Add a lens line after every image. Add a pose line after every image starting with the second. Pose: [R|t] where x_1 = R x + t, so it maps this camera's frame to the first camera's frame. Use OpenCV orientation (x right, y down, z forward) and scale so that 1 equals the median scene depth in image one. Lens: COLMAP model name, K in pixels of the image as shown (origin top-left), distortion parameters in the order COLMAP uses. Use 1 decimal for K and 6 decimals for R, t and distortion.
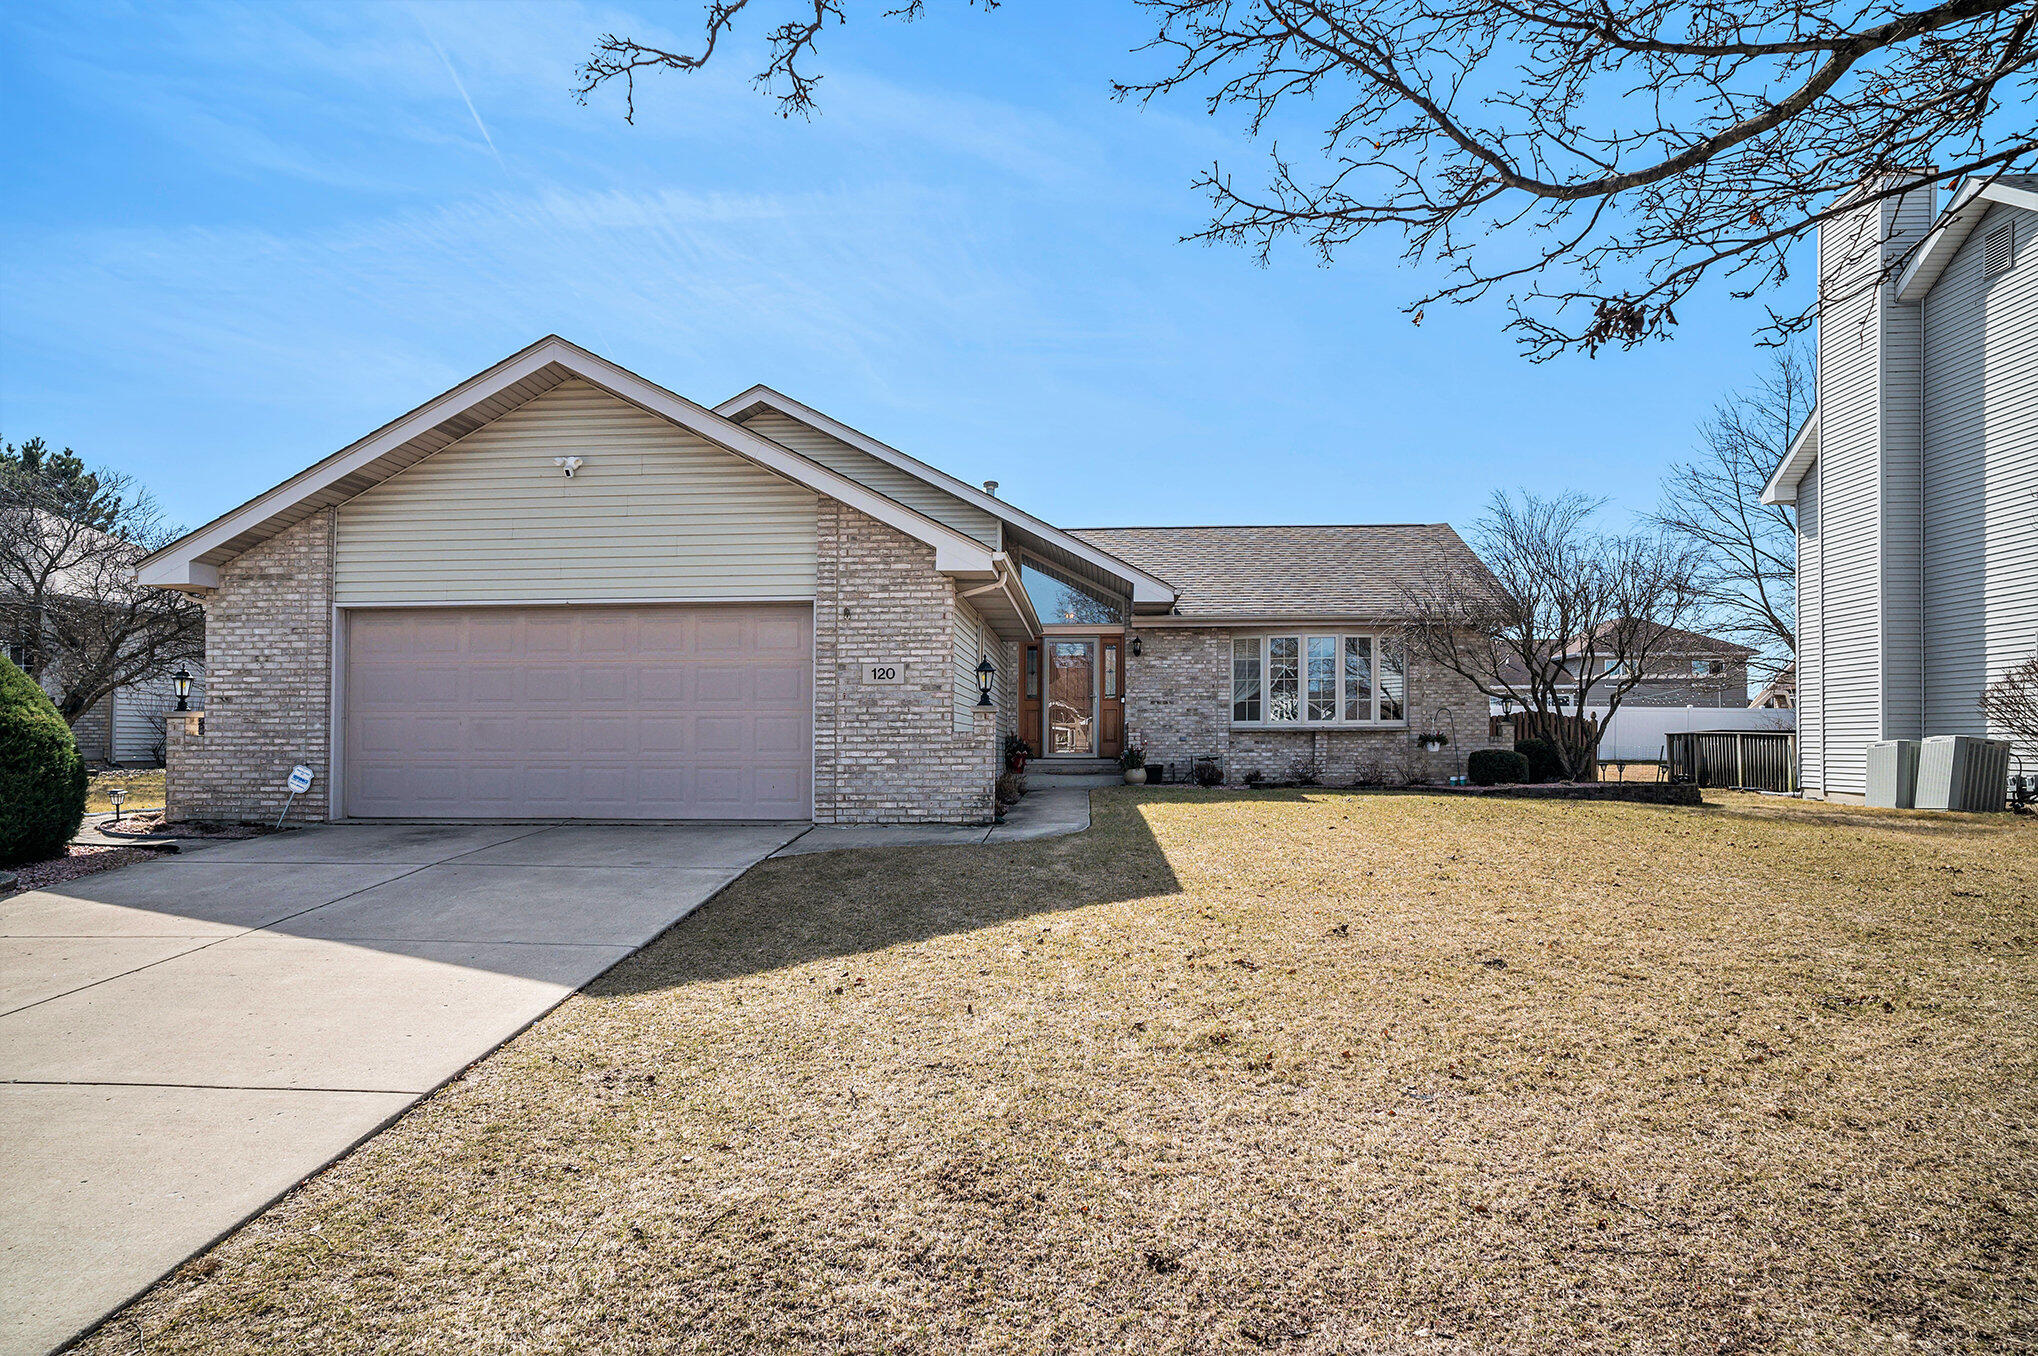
lens RADIAL K [[1225.4, 0, 1014.3], [0, 1225.4, 685.6], [0, 0, 1]] dist [-0.026580, 0.000805]
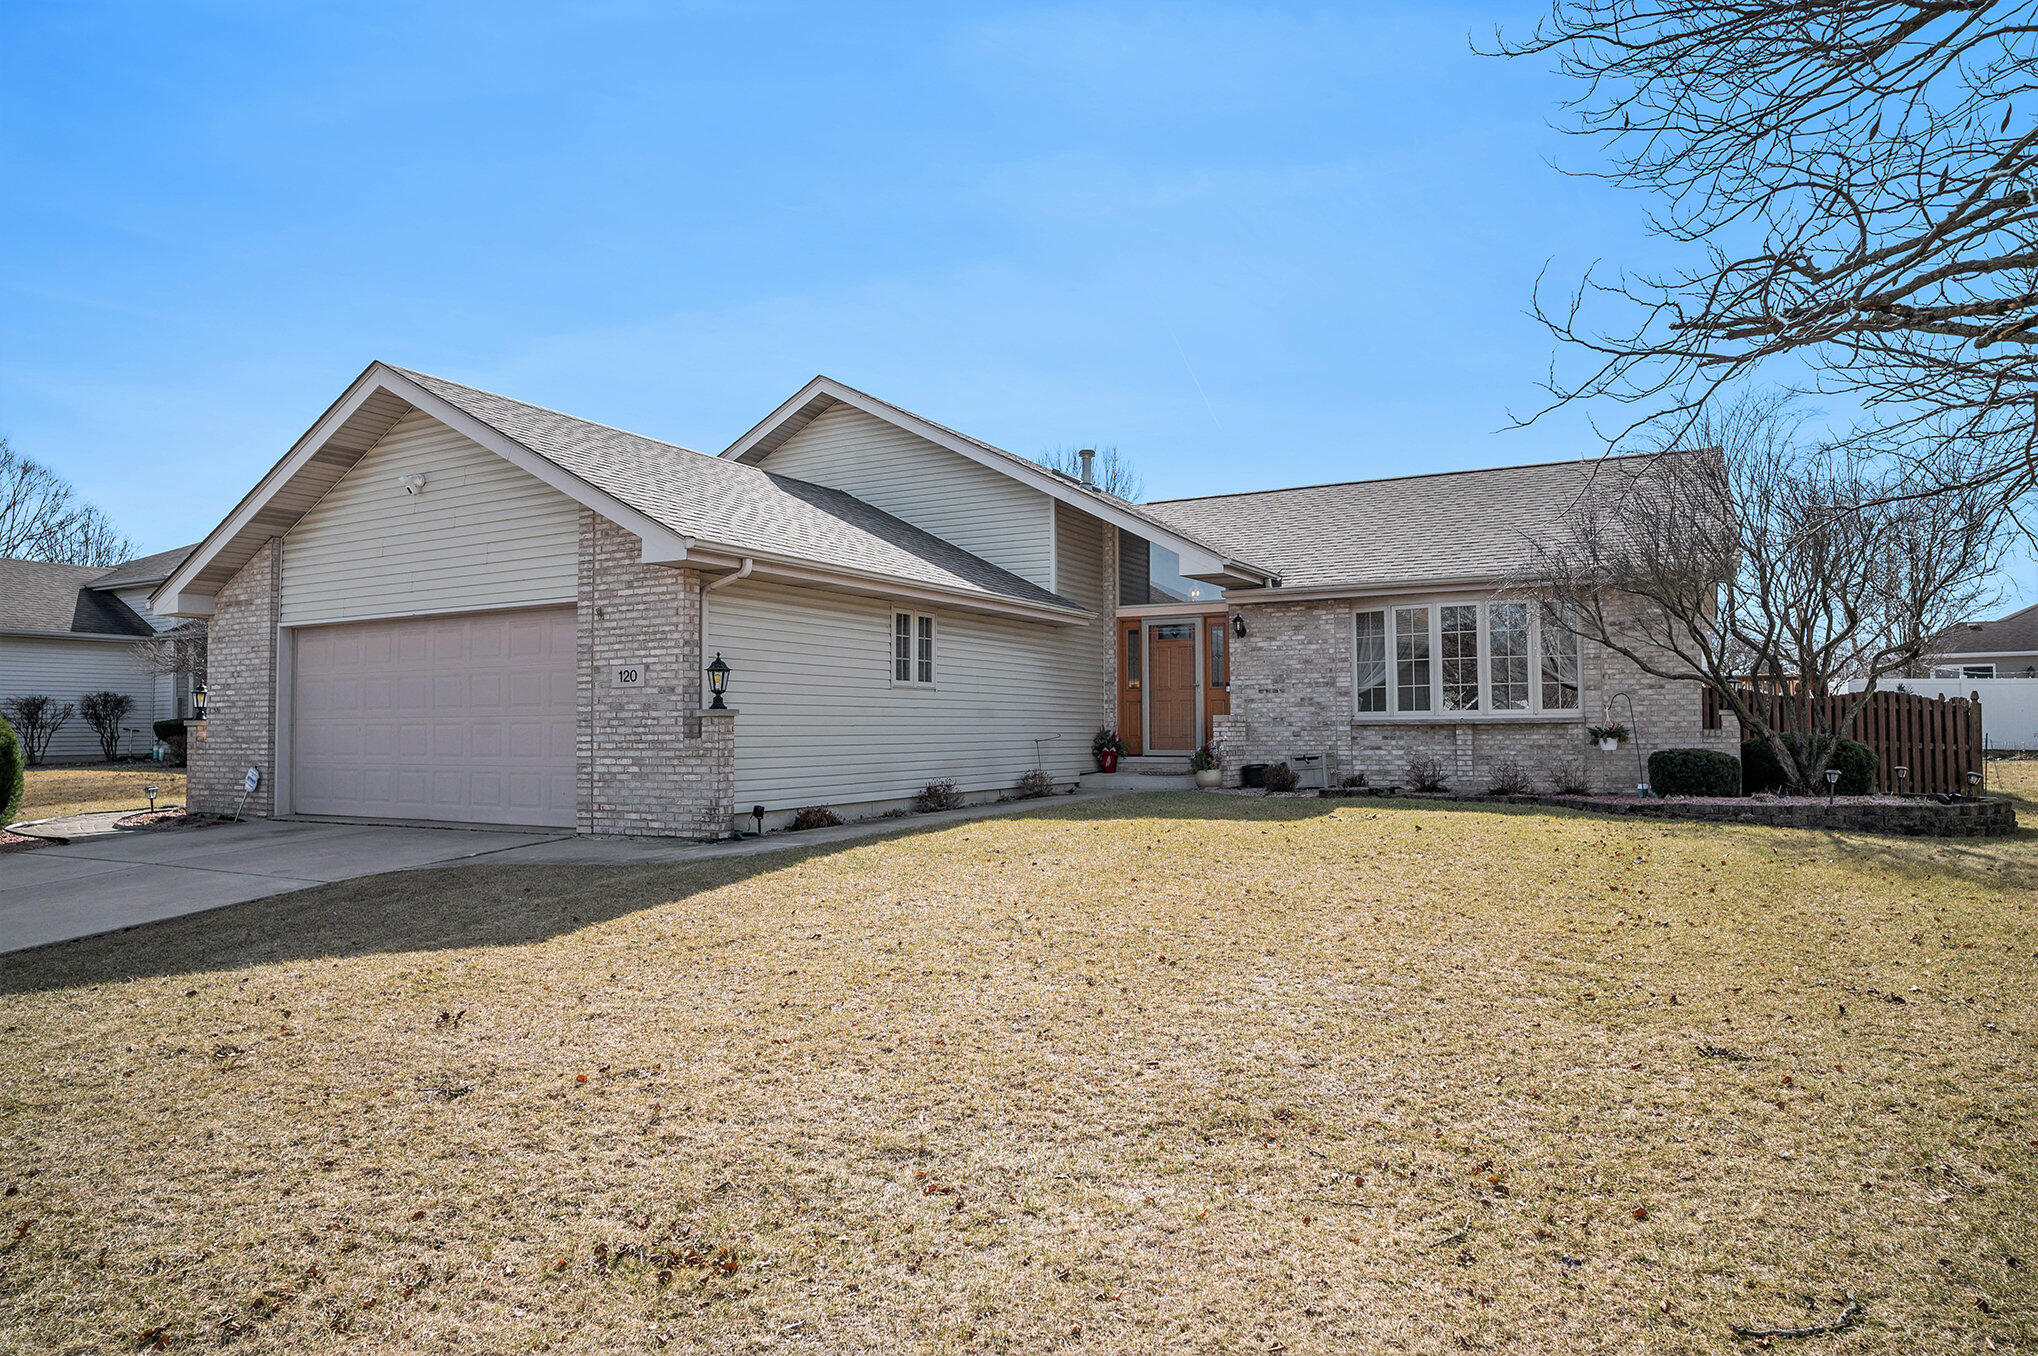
lens RADIAL K [[1225.4, 0, 1014.3], [0, 1225.4, 685.6], [0, 0, 1]] dist [-0.026580, 0.000805]
pose [[0.907342, -0.018943, -0.419967, 0.542482], [0.024904, 0.999652, 0.008714, -0.003139], [0.419655, -0.018365, 0.907498, 0.269644]]
